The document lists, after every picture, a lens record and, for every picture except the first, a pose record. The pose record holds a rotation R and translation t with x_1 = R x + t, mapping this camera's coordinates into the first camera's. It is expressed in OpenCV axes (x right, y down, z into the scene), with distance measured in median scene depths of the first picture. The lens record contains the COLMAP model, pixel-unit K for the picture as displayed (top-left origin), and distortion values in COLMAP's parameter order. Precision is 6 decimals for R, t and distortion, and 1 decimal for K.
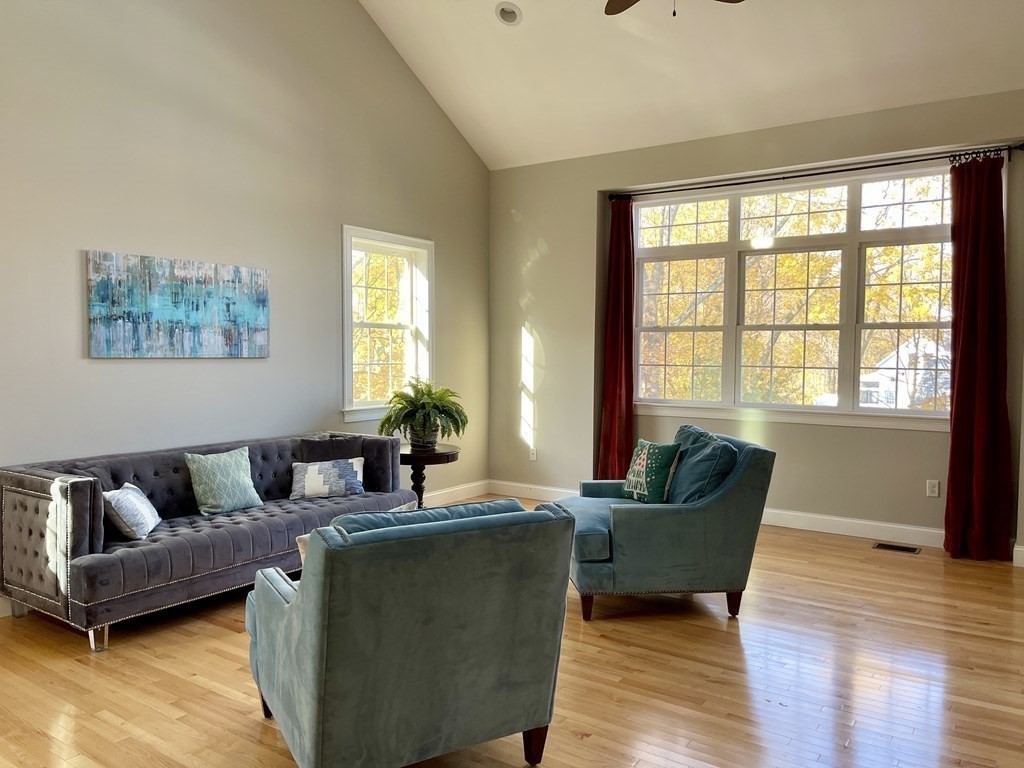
lens RADIAL K [[762.7, 0, 511.9], [0, 762.7, 389.3], [0, 0, 1]] dist [0.004829, -0.000081]
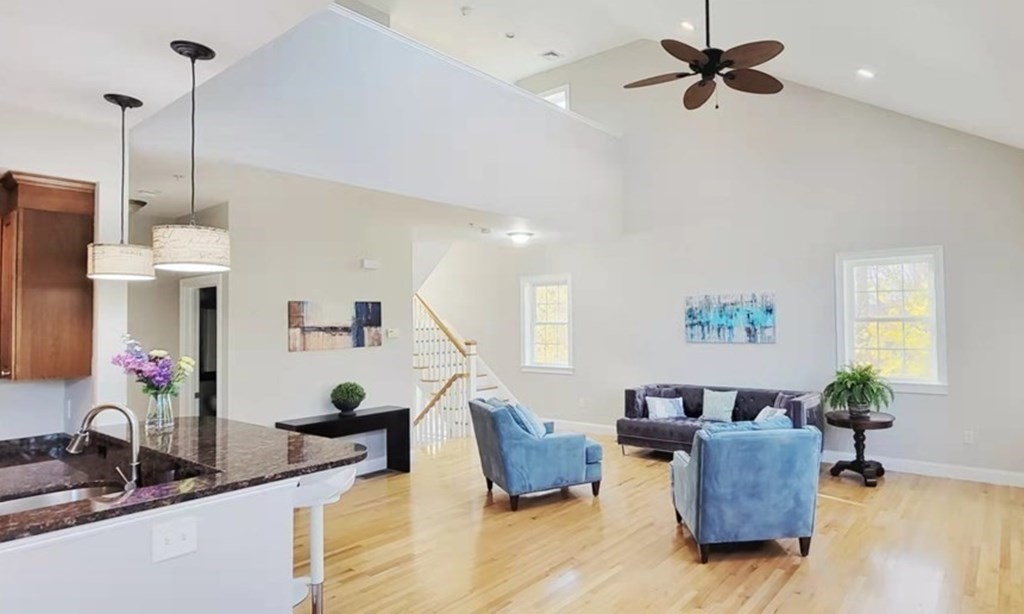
lens RADIAL K [[585.5, 0, 513.7], [0, 585.5, 304.8], [0, 0, 1]] dist [0.001785, 0.000177]
pose [[-0.128611, -0.036203, -0.991034, 1.165003], [-0.034327, 0.998897, -0.032036, -0.071632], [0.991101, 0.029899, -0.129711, 0.638862]]
